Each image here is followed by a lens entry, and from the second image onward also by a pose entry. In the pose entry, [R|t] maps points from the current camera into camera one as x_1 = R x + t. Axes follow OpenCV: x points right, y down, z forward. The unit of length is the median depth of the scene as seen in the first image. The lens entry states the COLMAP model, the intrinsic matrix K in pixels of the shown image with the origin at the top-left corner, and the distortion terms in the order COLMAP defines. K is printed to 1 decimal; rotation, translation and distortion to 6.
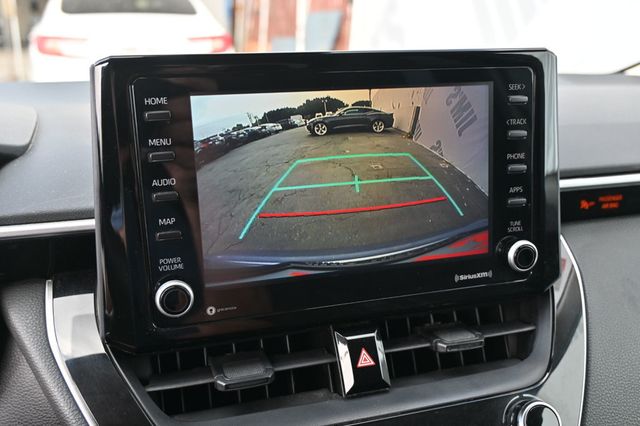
lens RADIAL K [[648.3, 0, 322.9], [0, 648.3, 212.2], [0, 0, 1]] dist [0.036157, 0.000000]
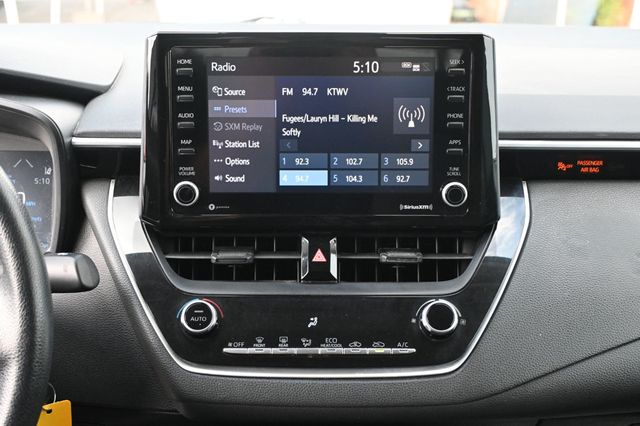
lens RADIAL K [[1057.8, 0, 297.5], [0, 1057.8, 192.1], [0, 0, 1]] dist [0.180327, 0.000000]
pose [[0.957243, 0.084255, -0.276744, 0.605677], [-0.089824, 0.995930, -0.007484, 0.109398], [0.274987, 0.032023, 0.960914, -1.114020]]
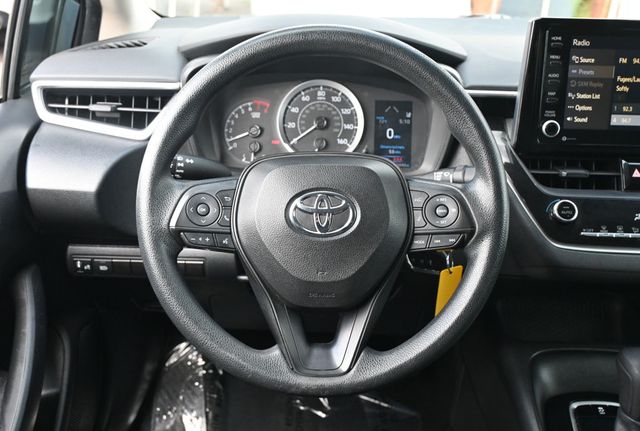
lens RADIAL K [[699.8, 0, 345.3], [0, 699.8, 231.0], [0, 0, 1]] dist [-0.033559, 0.000000]
pose [[0.937749, 0.152415, -0.312084, -0.077717], [-0.109932, 0.982621, 0.149567, 0.171689], [0.329456, -0.105948, 0.938208, -1.323054]]
